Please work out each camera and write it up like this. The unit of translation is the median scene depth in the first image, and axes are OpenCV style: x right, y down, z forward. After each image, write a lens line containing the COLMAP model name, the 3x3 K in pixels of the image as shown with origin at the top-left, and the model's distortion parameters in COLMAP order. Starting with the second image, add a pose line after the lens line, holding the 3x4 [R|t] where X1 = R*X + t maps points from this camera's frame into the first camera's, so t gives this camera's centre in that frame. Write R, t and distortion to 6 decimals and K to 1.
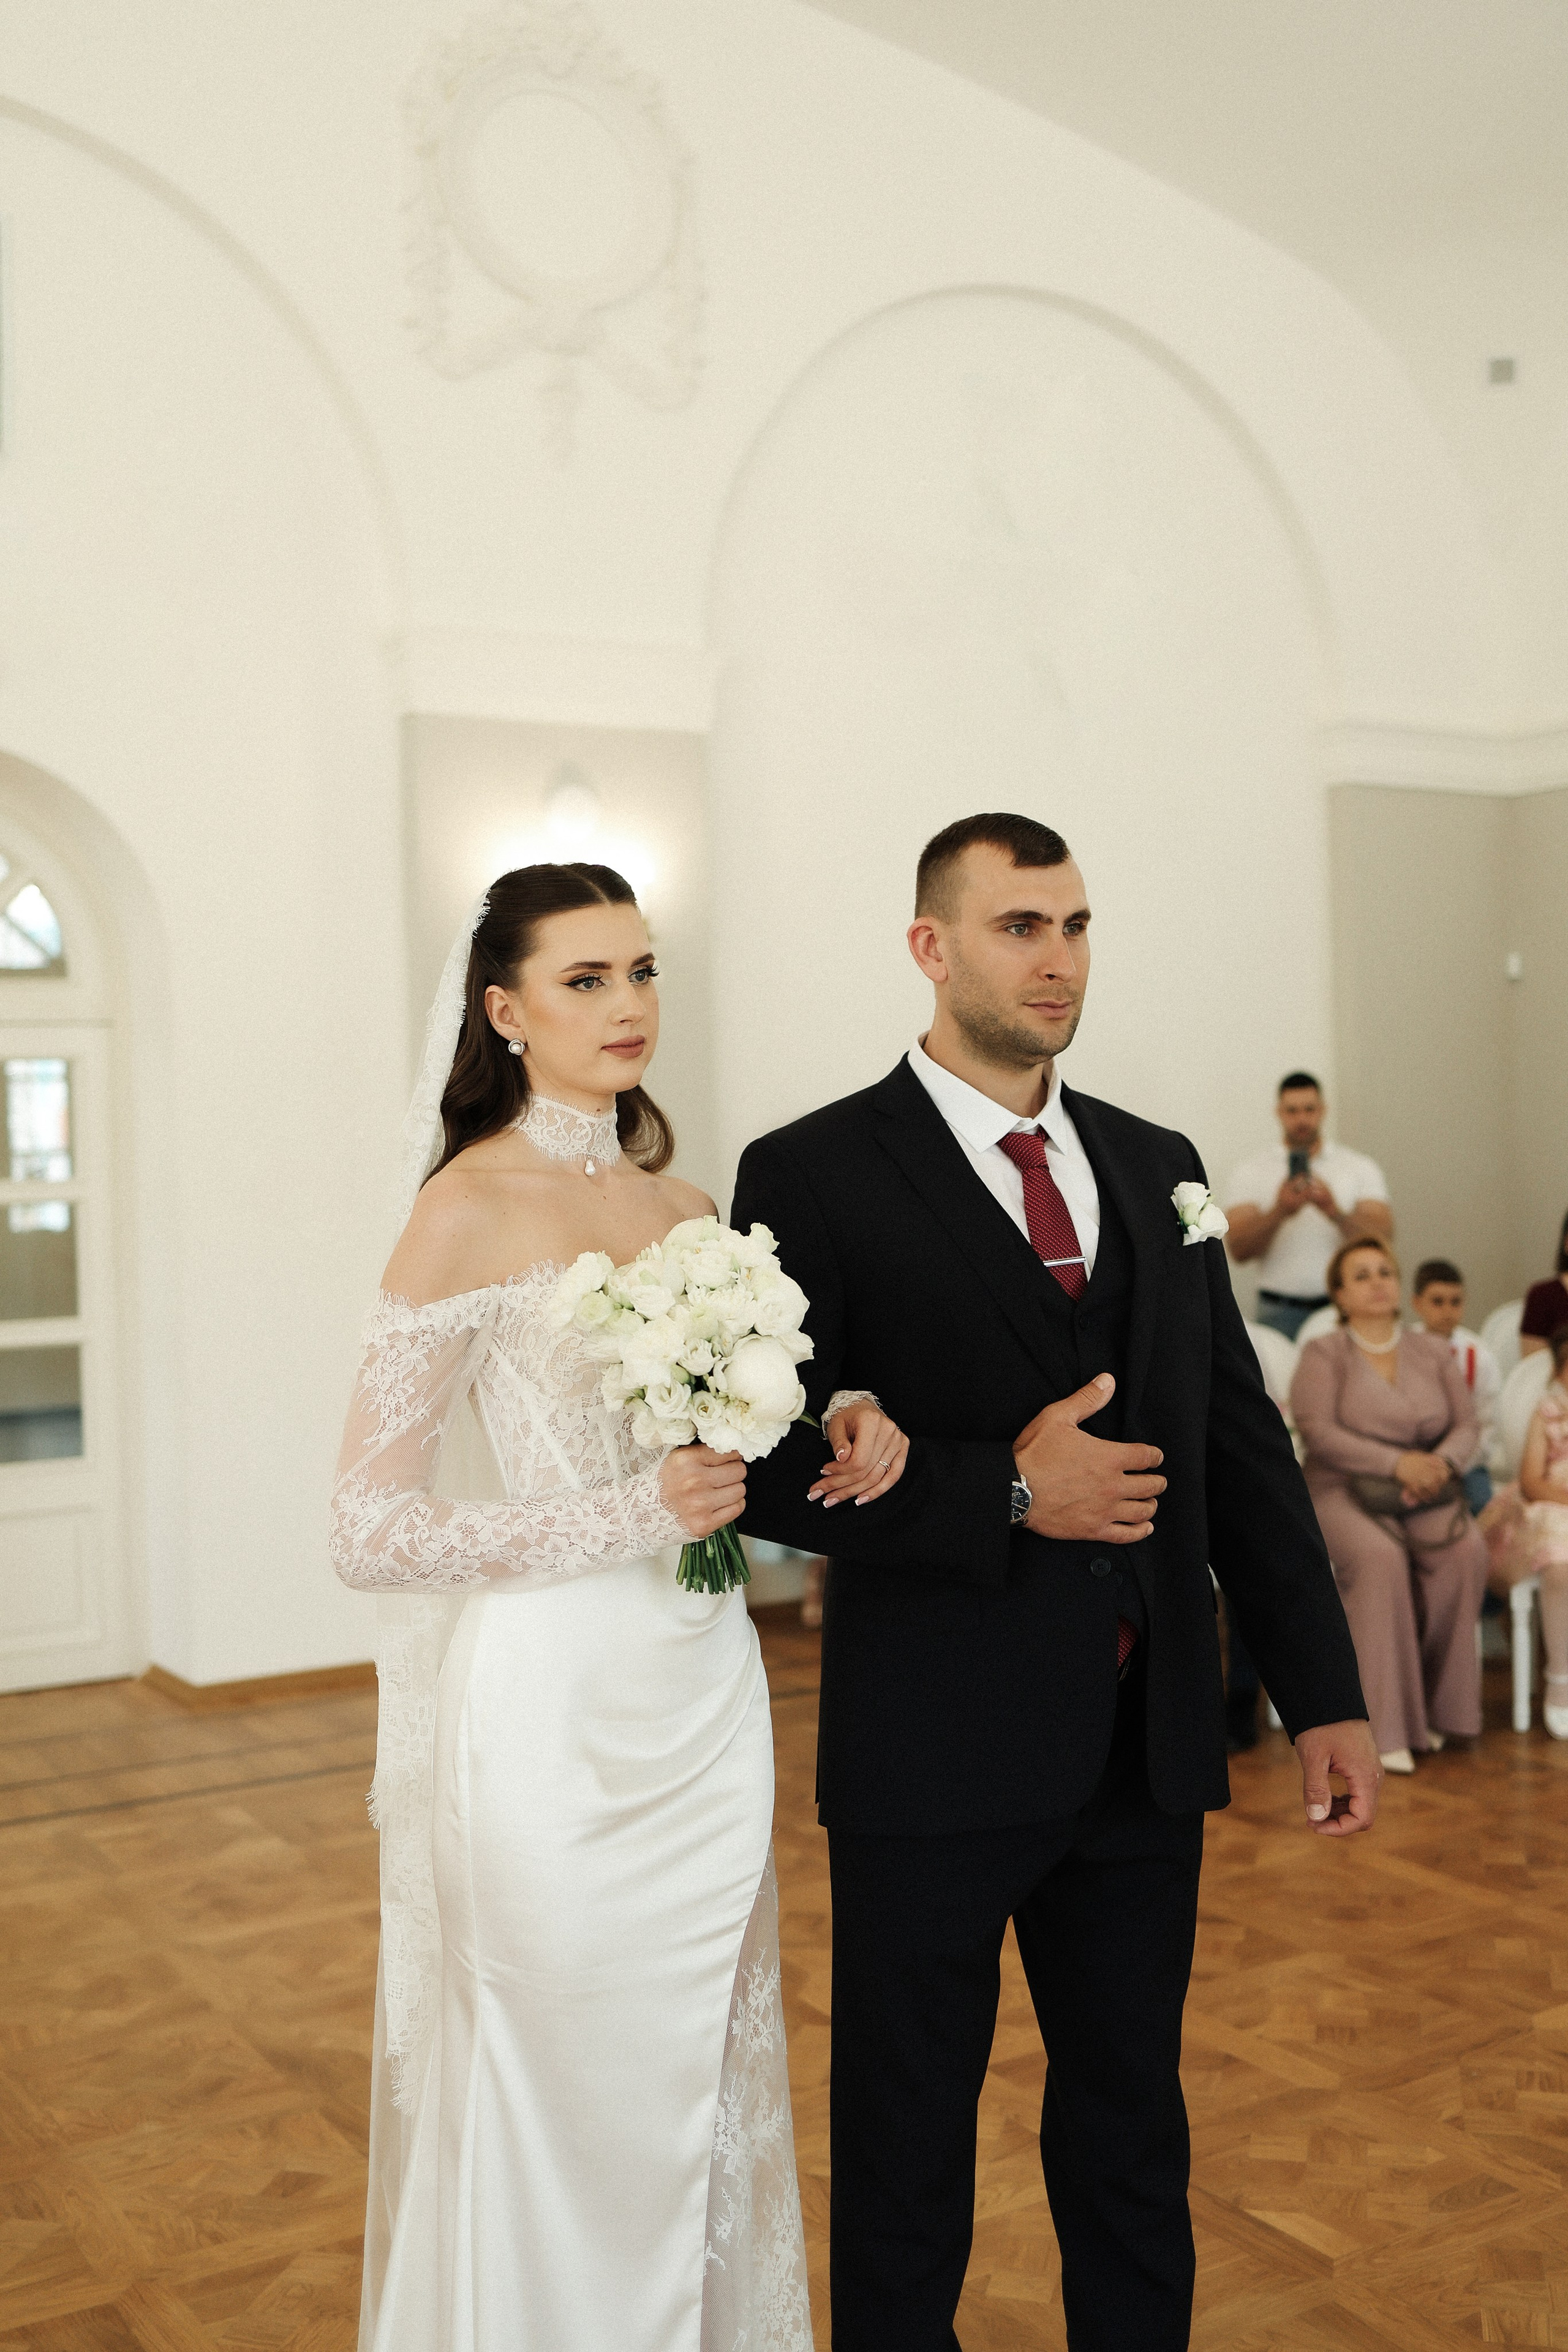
lens RADIAL K [[2351.8, 0, 747.2], [0, 2351.8, 1175.9], [0, 0, 1]] dist [-0.043596, 0.000000]
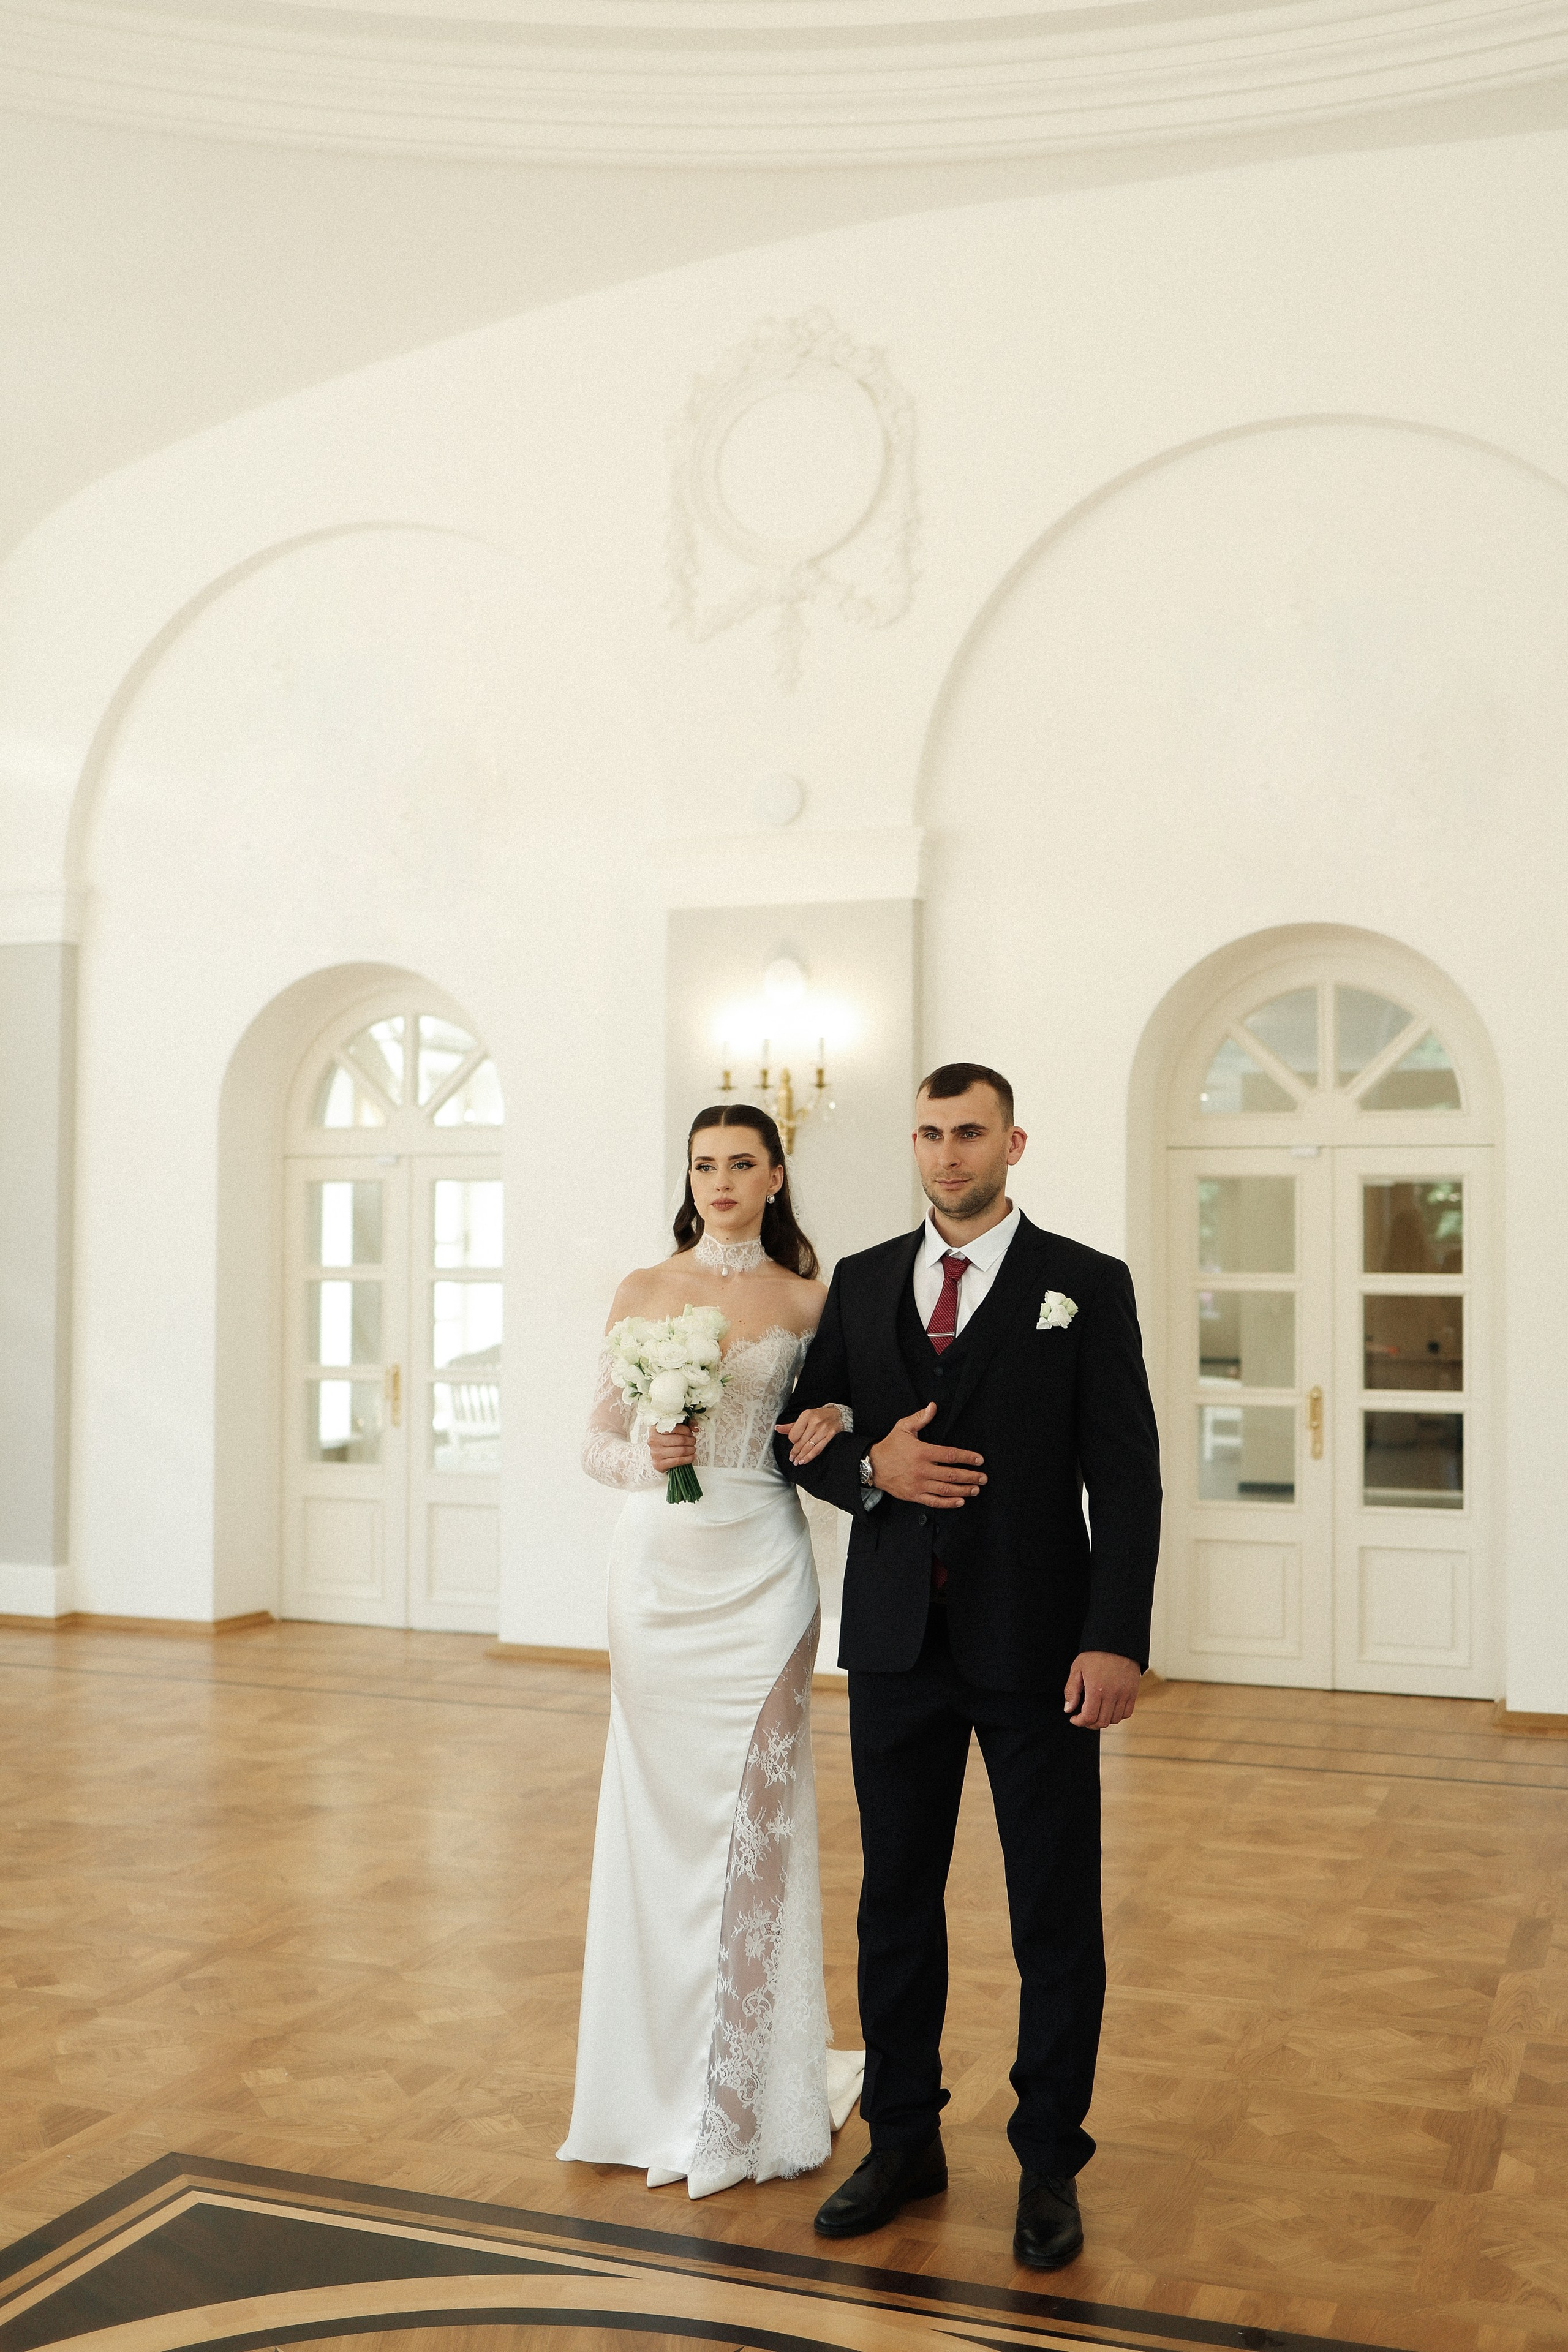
lens RADIAL K [[2464.7, 0, 787.1], [0, 2464.7, 1152.7], [0, 0, 1]] dist [-0.020893, 0.000000]
pose [[0.608872, -0.014731, -0.793131, 1.450887], [-0.022965, 0.999081, -0.036186, -0.024940], [0.792936, 0.040247, 0.607975, -0.122815]]
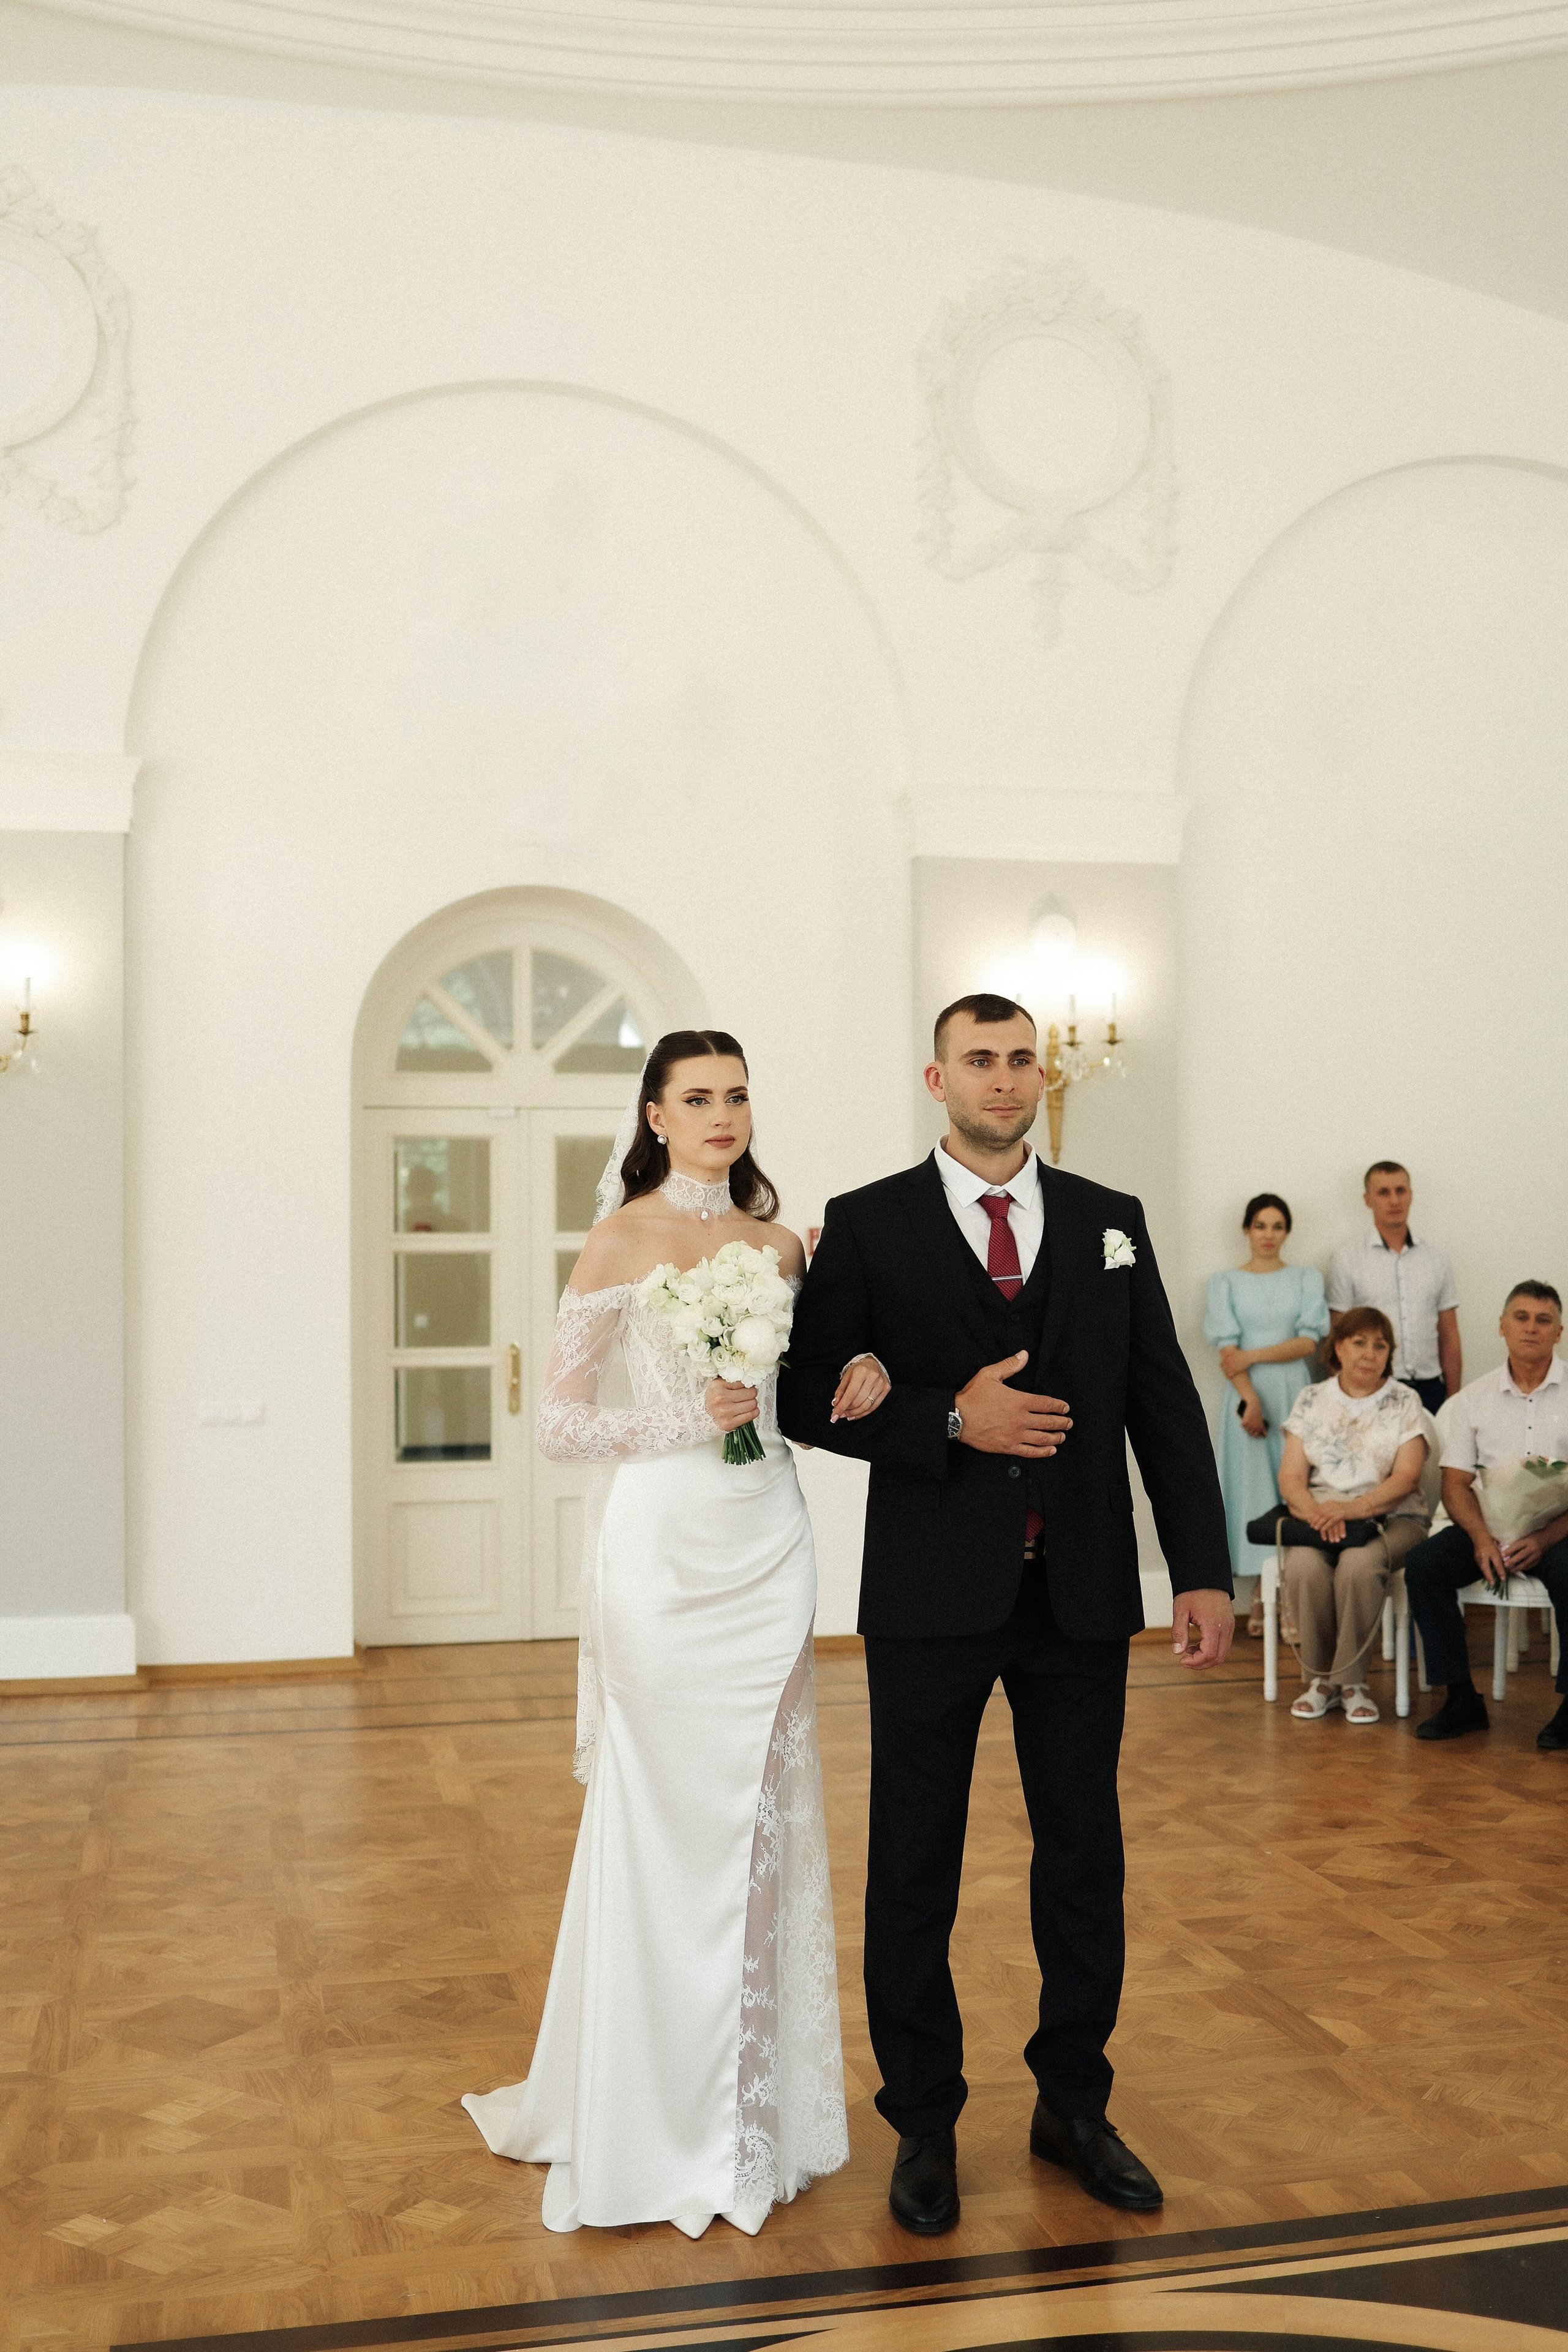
lens RADIAL K [[2351.8, 0, 765.7], [0, 2351.8, 1163.1], [0, 0, 1]] dist [-0.043596, 0.000000]
pose [[0.953831, 0.005524, -0.300294, 0.460366], [-0.017498, 0.999155, -0.037200, 0.021553], [0.299835, 0.040737, 0.953121, -0.547349]]
